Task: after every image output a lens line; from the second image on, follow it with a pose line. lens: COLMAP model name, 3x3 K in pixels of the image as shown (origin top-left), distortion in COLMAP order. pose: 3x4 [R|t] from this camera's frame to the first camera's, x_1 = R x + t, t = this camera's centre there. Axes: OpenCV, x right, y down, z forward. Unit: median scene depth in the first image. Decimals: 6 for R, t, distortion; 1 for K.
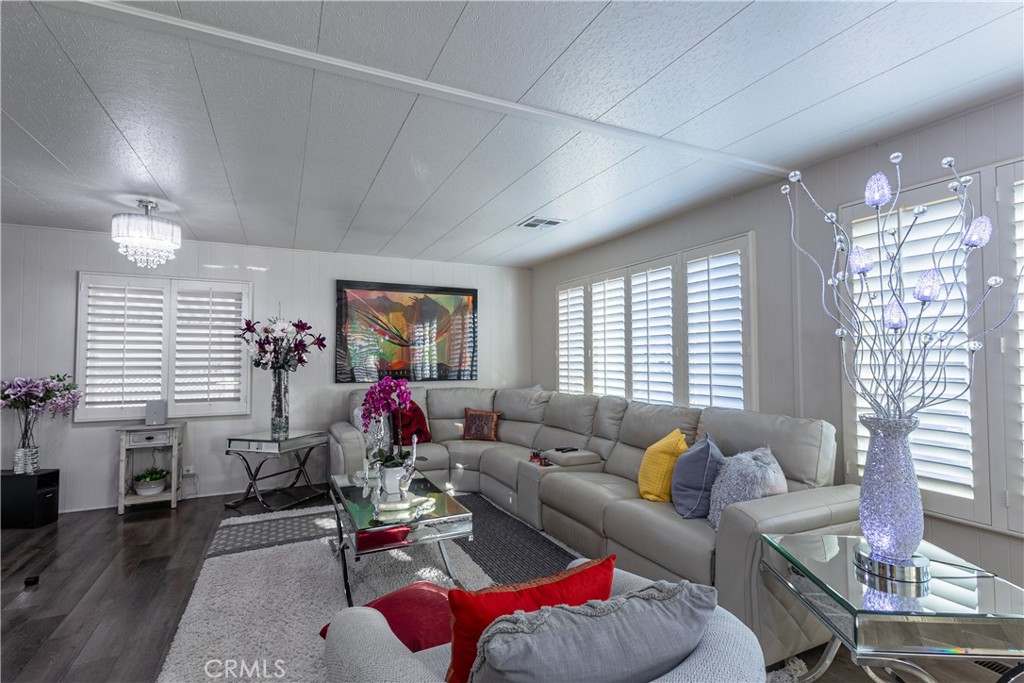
lens RADIAL K [[489.8, 0, 512.0], [0, 489.8, 337.4], [0, 0, 1]] dist [0.000954, -0.000170]
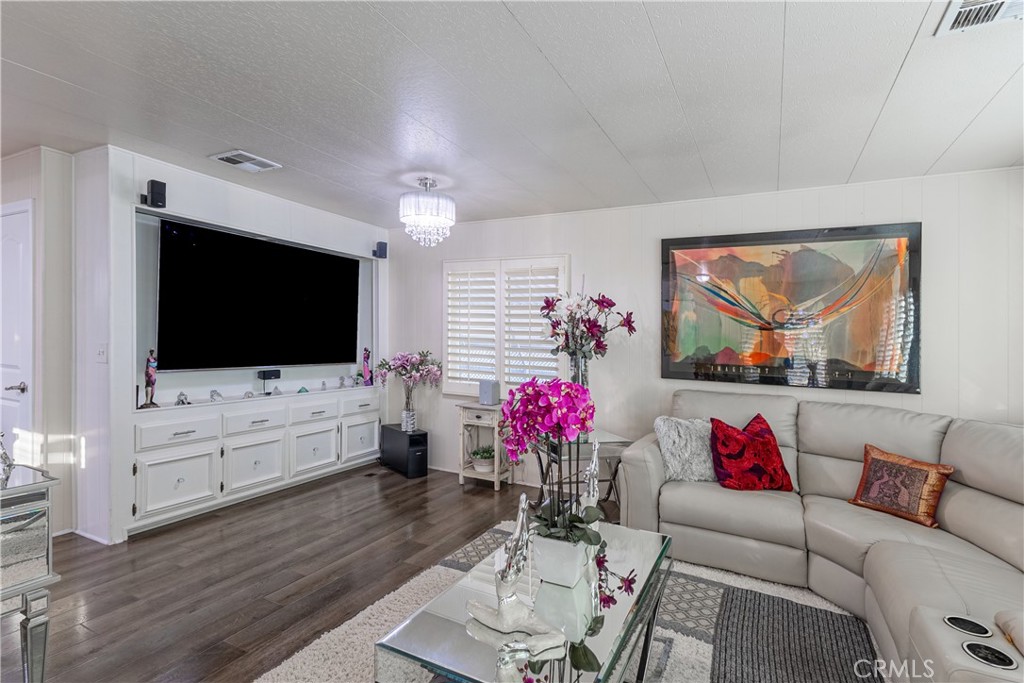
lens RADIAL K [[489.8, 0, 514.1], [0, 489.8, 333.1], [0, 0, 1]] dist [0.000954, -0.000170]
pose [[0.594001, 0.009430, -0.804409, 0.114757], [0.001752, 0.999914, 0.013016, 0.015706], [0.804462, -0.009141, 0.593933, 0.405896]]
